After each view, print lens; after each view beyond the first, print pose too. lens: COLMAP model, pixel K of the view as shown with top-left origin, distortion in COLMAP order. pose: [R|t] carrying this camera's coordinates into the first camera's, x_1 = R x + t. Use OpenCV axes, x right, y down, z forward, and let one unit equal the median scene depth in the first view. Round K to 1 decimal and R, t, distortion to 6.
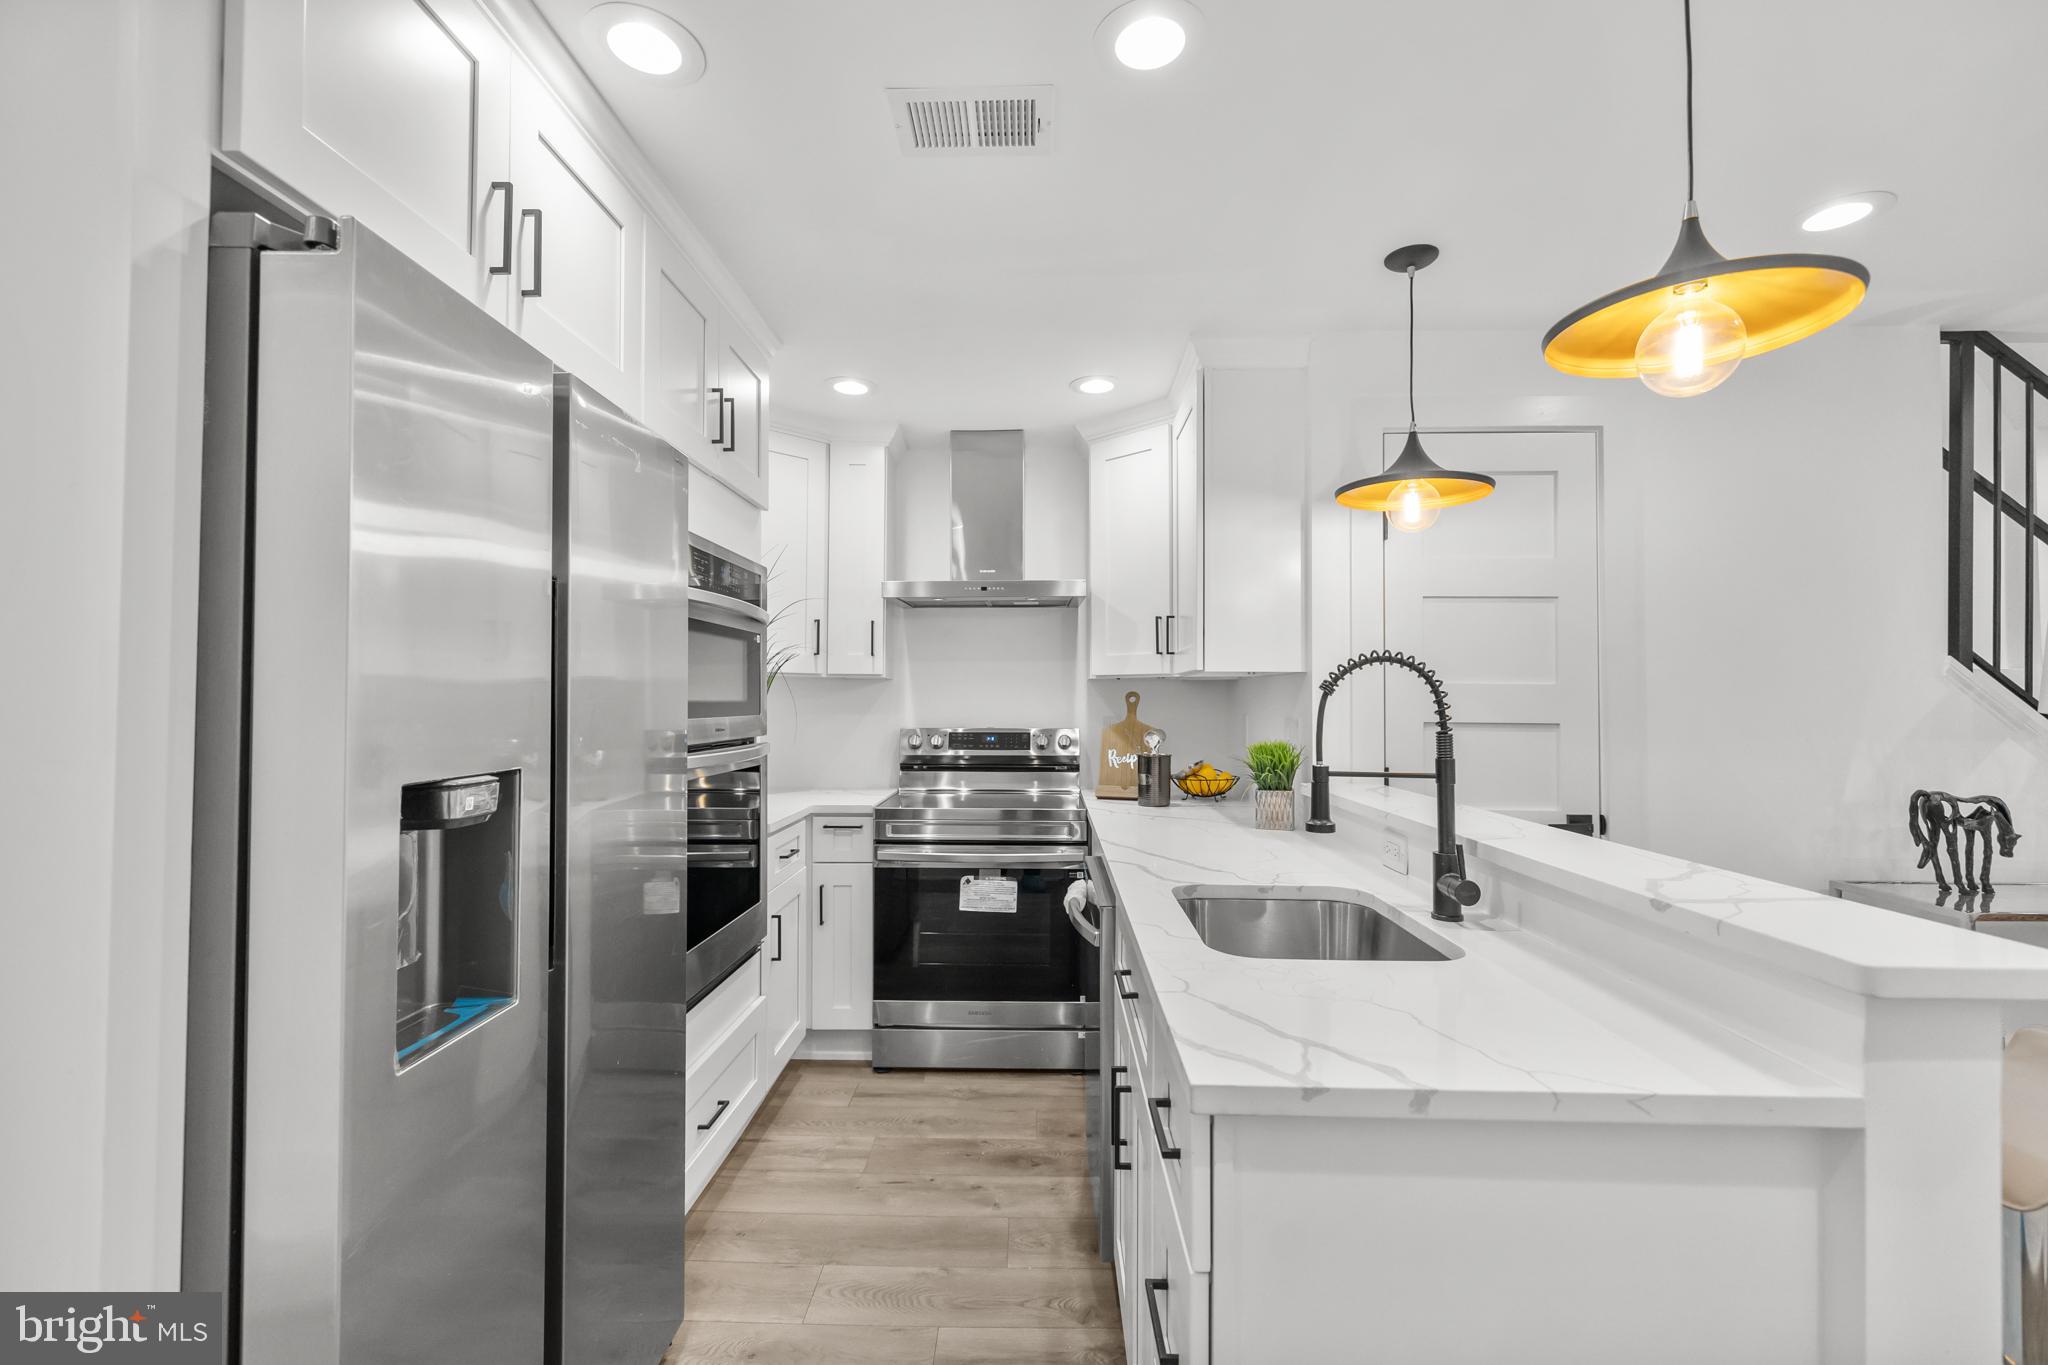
lens RADIAL K [[880.3, 0, 1048.6], [0, 880.3, 687.5], [0, 0, 1]] dist [-0.002217, 0.002558]
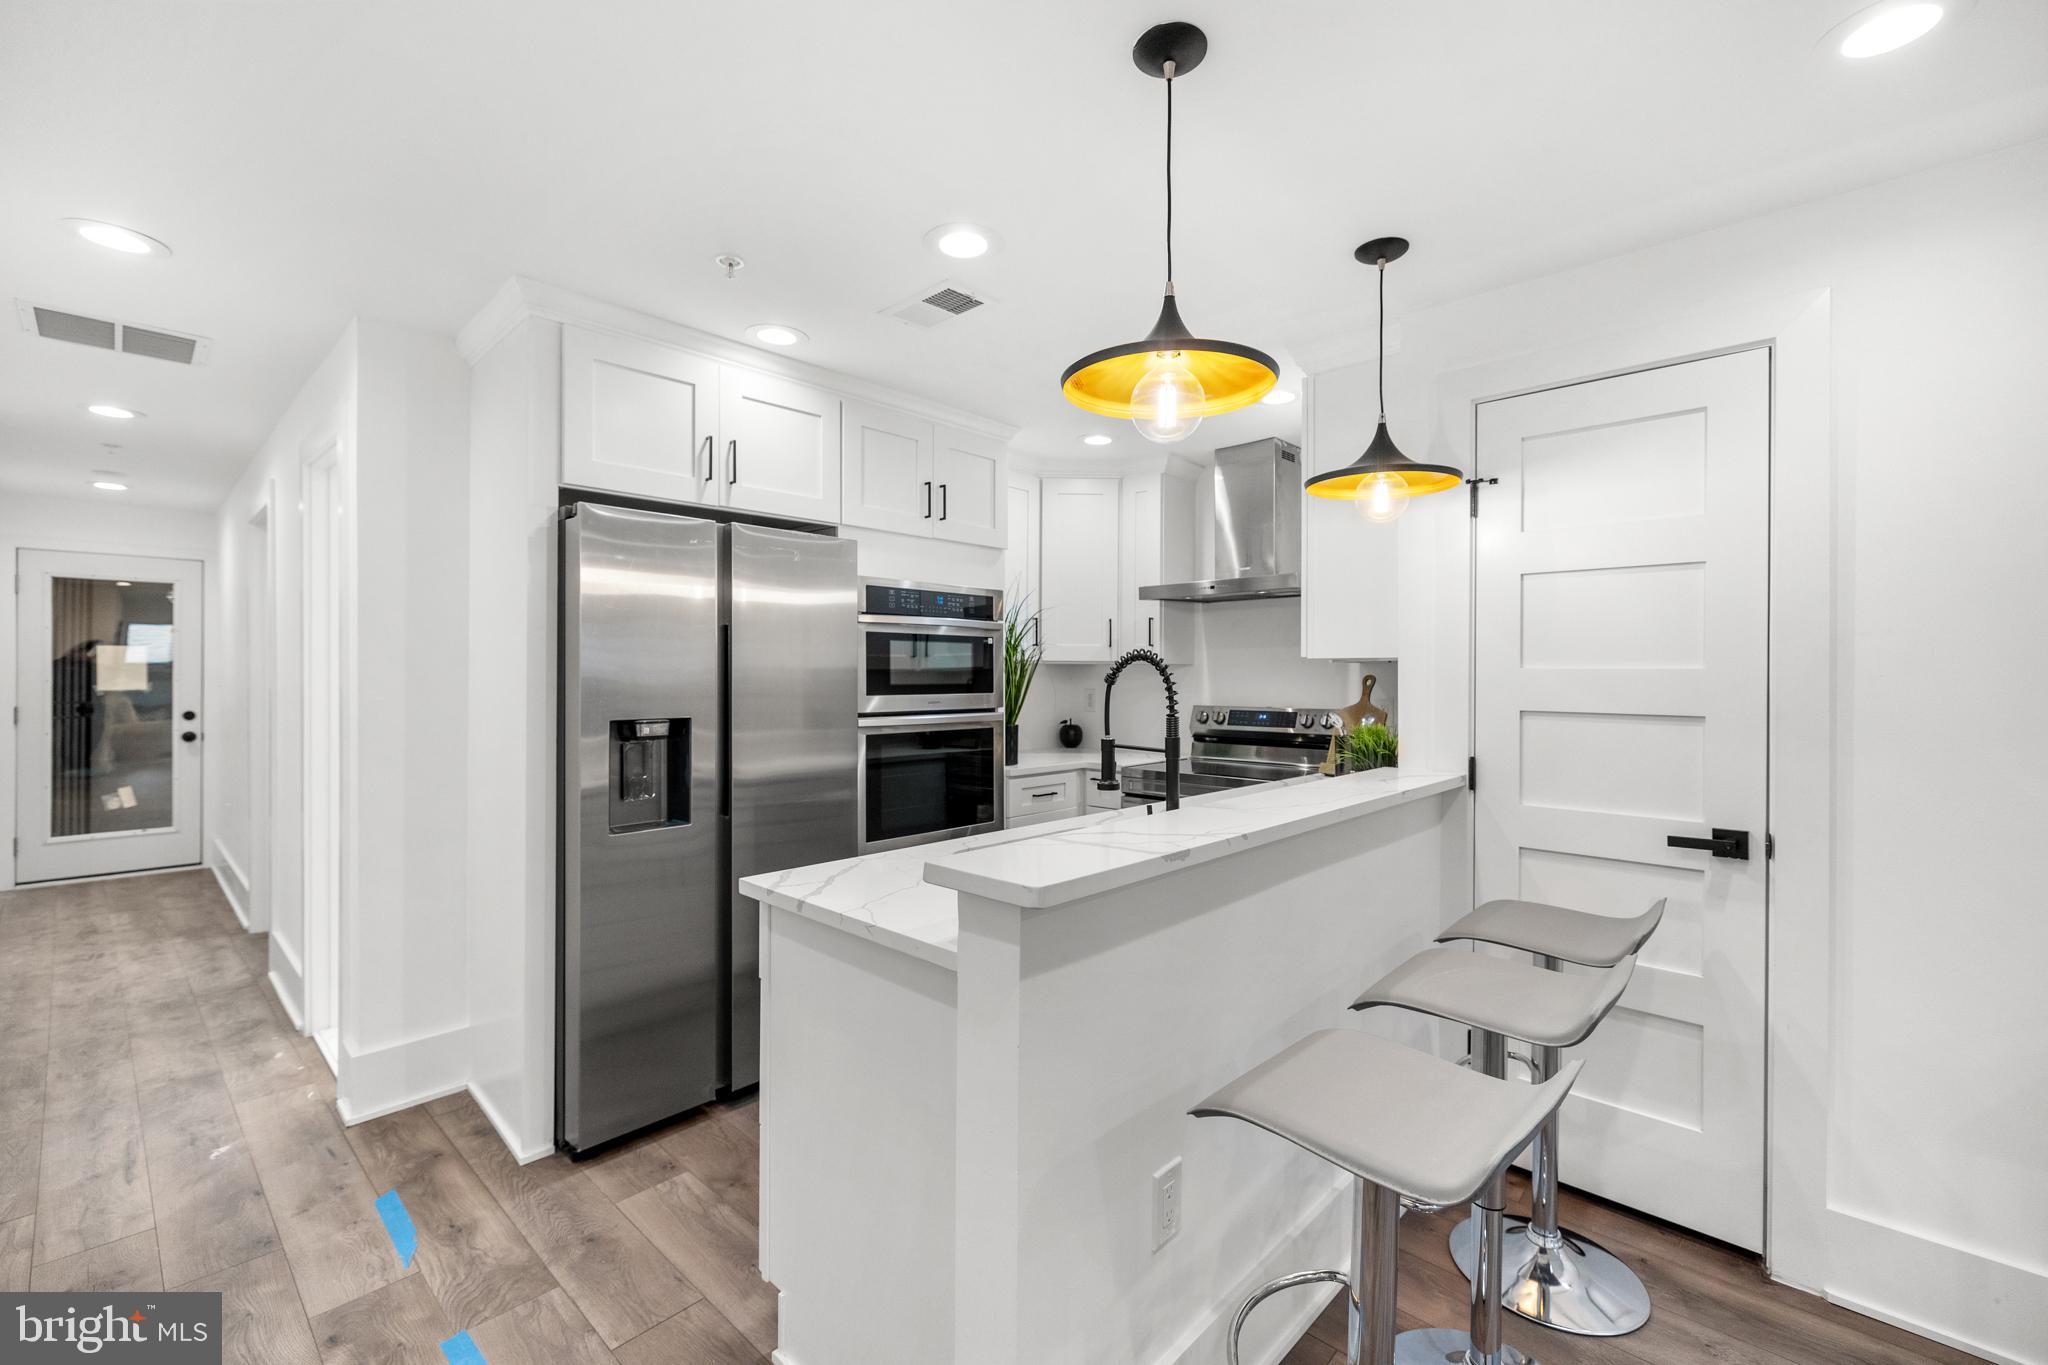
lens RADIAL K [[880.3, 0, 1059.2], [0, 880.3, 677.0], [0, 0, 1]] dist [-0.002217, 0.002558]
pose [[0.750864, 0.000283, -0.660457, 0.569617], [0.009381, 0.999894, 0.011094, -0.008573], [0.660390, -0.014526, 0.750782, -0.009184]]
